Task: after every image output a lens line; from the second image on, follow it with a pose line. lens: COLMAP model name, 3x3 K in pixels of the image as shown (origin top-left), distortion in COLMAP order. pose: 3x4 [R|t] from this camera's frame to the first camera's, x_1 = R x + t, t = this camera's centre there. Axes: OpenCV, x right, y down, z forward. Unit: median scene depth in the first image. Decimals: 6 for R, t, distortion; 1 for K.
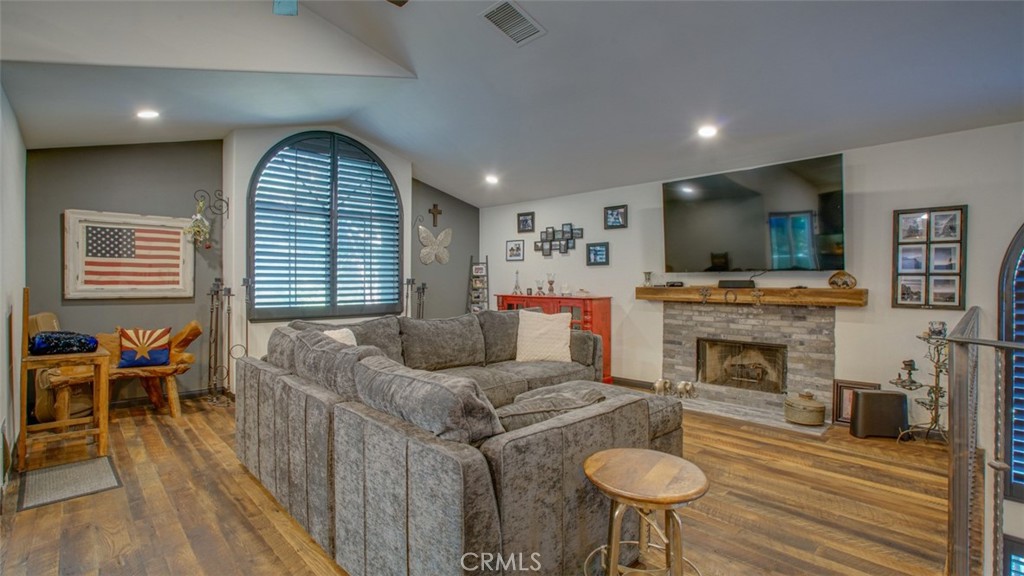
lens RADIAL K [[482.5, 0, 515.0], [0, 482.5, 285.4], [0, 0, 1]] dist [-0.060545, 0.023570]
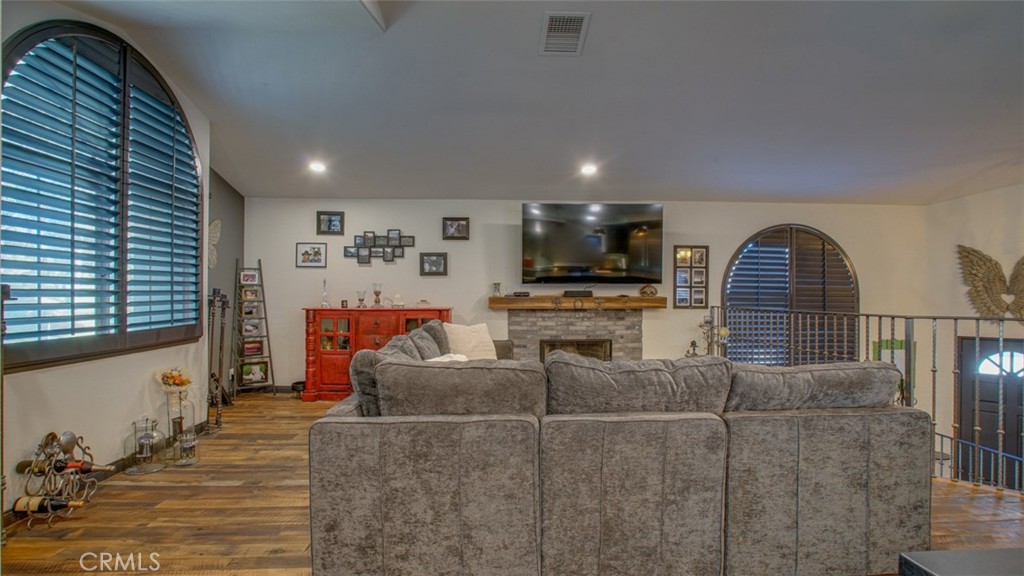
lens RADIAL K [[482.5, 0, 515.0], [0, 482.5, 285.4], [0, 0, 1]] dist [-0.060545, 0.023570]
pose [[0.654693, 0.009874, 0.755831, -0.503238], [0.008773, 0.999748, -0.020659, -0.000086], [-0.755844, 0.020156, 0.654441, 0.255489]]
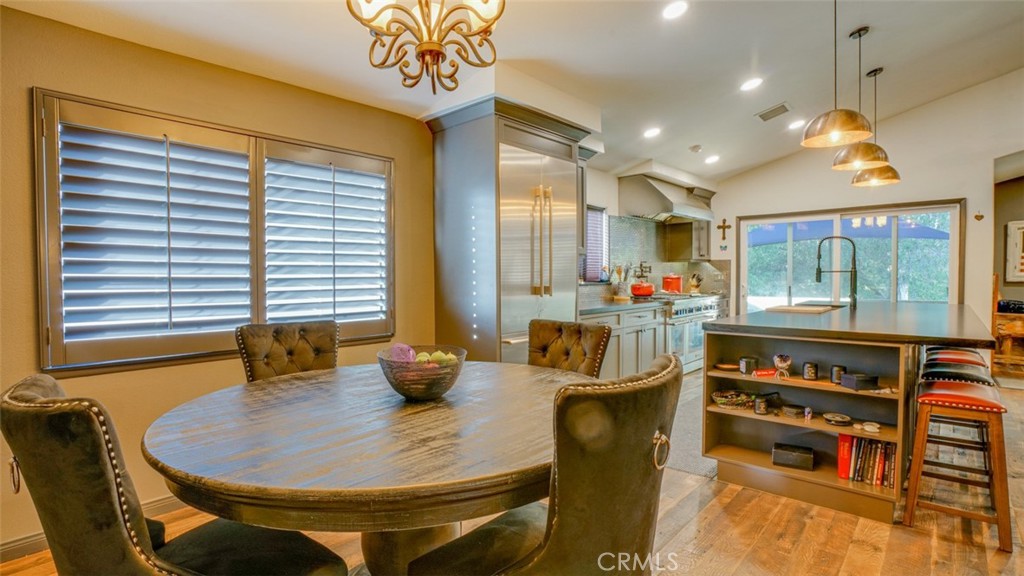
lens RADIAL K [[496.6, 0, 512.0], [0, 496.6, 288.0], [0, 0, 1]] dist [-0.029557, -0.000073]
pose [[0.068581, 0.026886, -0.997283, 0.359020], [-0.003004, 0.999638, 0.026743, 0.009442], [0.997641, 0.001162, 0.068637, -0.534457]]
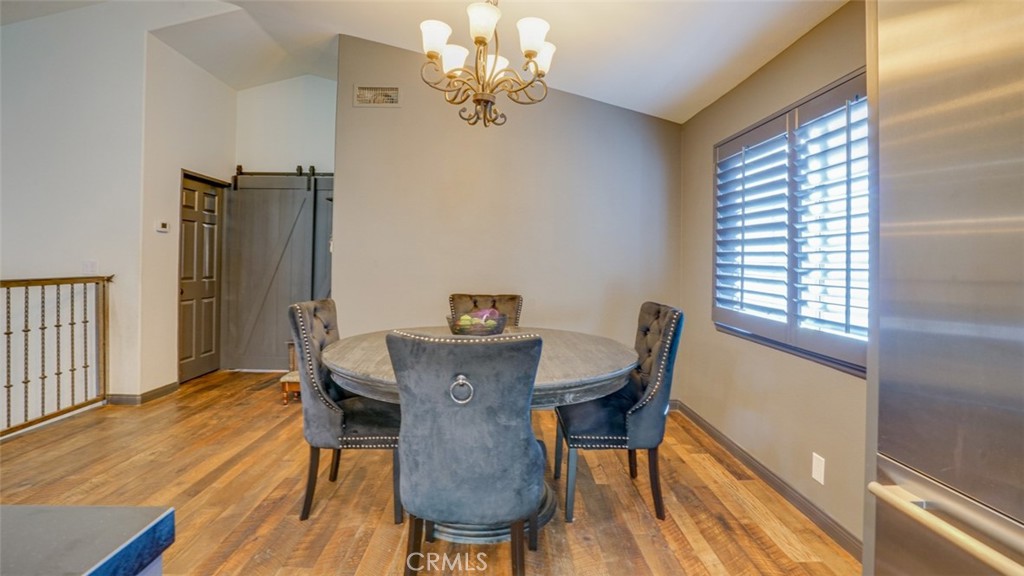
lens RADIAL K [[474.8, 0, 516.2], [0, 474.8, 269.7], [0, 0, 1]] dist [-0.040441, 0.000182]
pose [[-0.736613, -0.021351, 0.675978, -0.272272], [-0.008220, 0.999710, 0.022620, 0.008404], [-0.676265, 0.011106, -0.736575, -0.273415]]
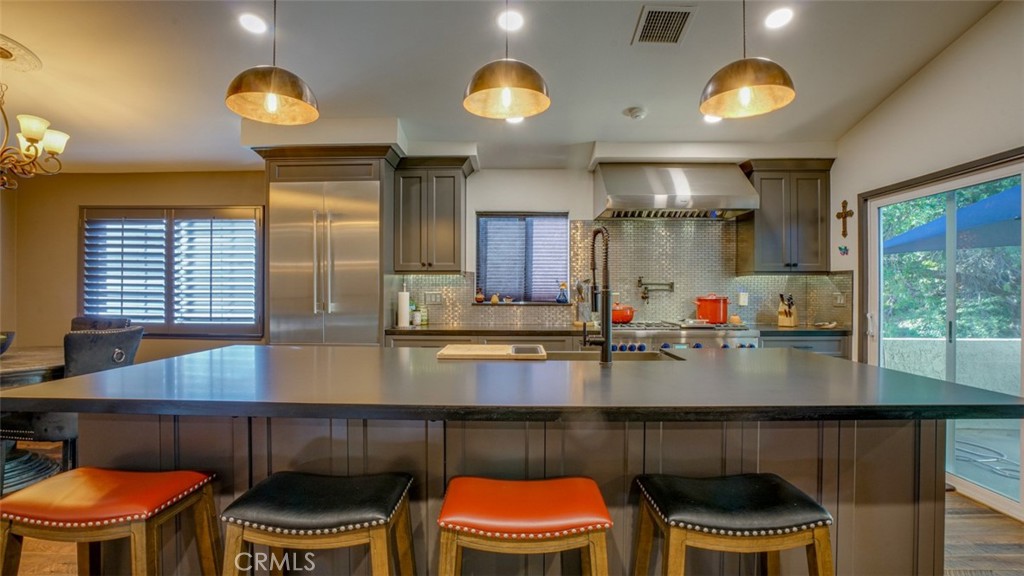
lens RADIAL K [[473.3, 0, 509.1], [0, 473.3, 291.1], [0, 0, 1]] dist [-0.054504, 0.021662]
pose [[-0.711684, -0.002350, -0.702496, -0.024099], [-0.009765, 0.999931, 0.006548, 0.000201], [0.702432, 0.011520, -0.711658, 0.228183]]
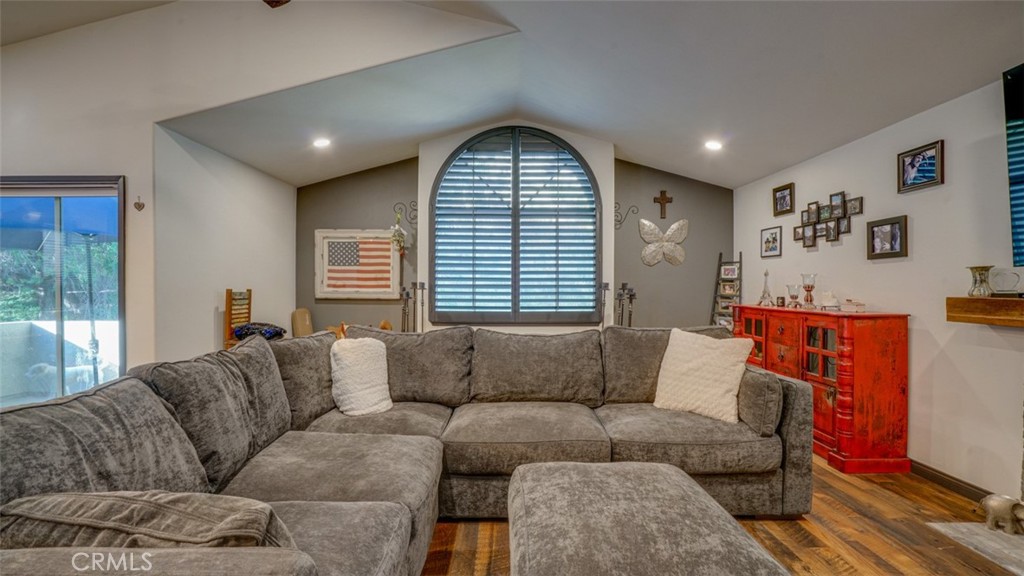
lens RADIAL K [[473.3, 0, 509.1], [0, 473.3, 291.1], [0, 0, 1]] dist [-0.054504, 0.021662]
pose [[0.724702, 0.007840, -0.689018, 0.244804], [-0.009522, 0.999954, 0.001363, 0.000945], [0.688996, 0.005573, 0.724743, 0.323138]]
